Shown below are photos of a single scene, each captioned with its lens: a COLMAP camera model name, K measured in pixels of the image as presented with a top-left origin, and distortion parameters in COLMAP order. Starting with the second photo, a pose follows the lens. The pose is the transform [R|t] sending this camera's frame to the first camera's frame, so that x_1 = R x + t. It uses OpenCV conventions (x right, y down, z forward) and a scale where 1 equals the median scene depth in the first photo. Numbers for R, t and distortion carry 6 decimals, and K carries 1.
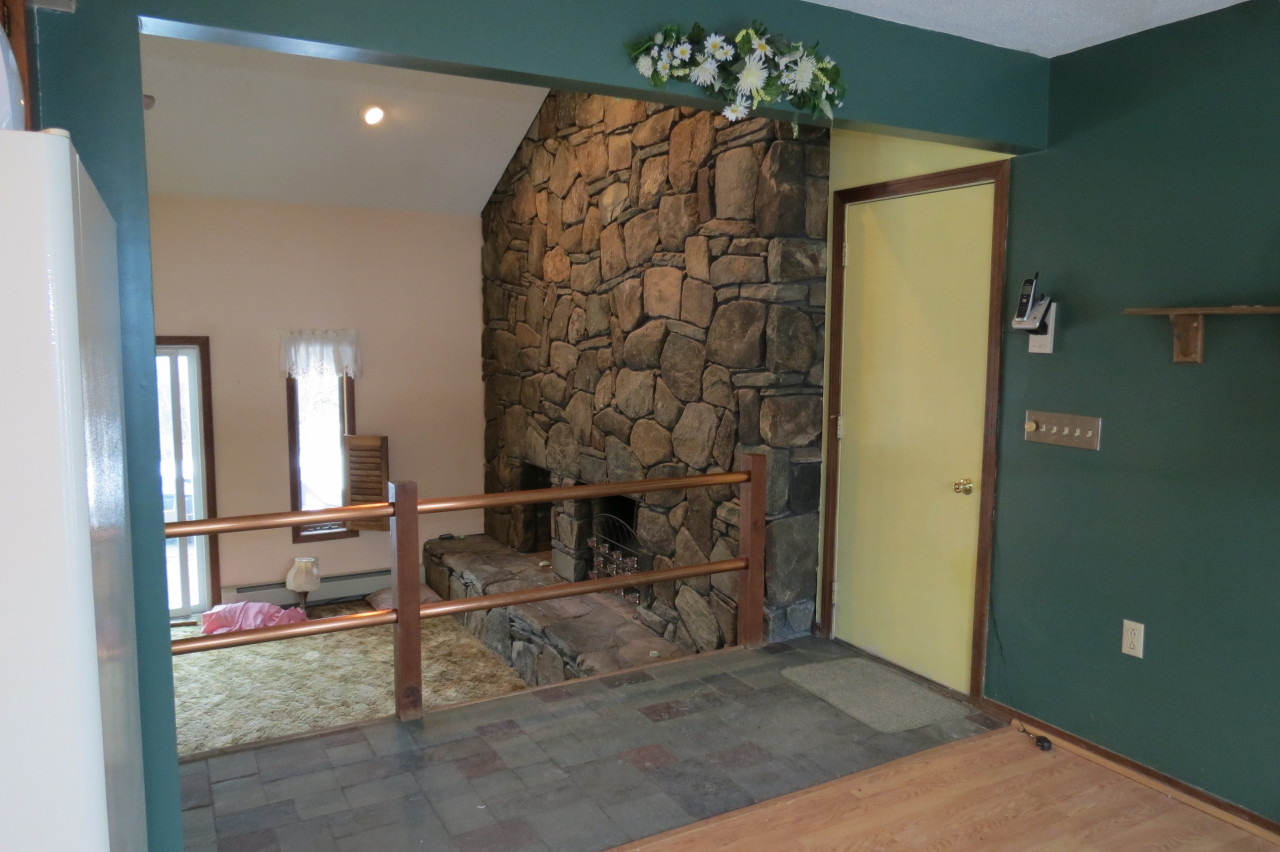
lens RADIAL K [[908.2, 0, 641.5], [0, 908.2, 428.8], [0, 0, 1]] dist [-0.037541, 0.020617]
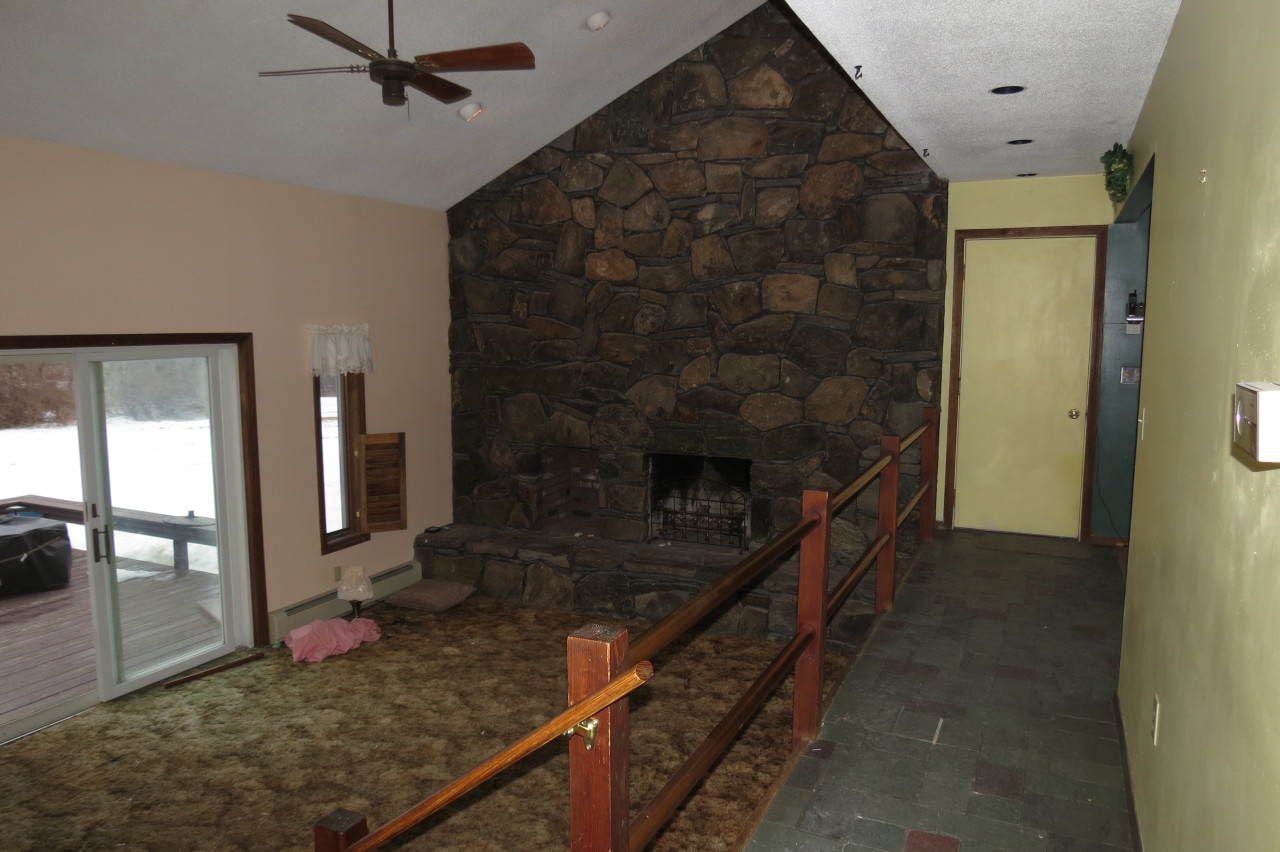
lens RADIAL K [[908.2, 0, 641.5], [0, 908.2, 428.8], [0, 0, 1]] dist [-0.037541, 0.020617]
pose [[0.806966, -0.074225, 0.585915, -0.887706], [0.068959, 0.997127, 0.031343, -0.011922], [-0.586558, 0.015111, 0.809766, 0.073285]]
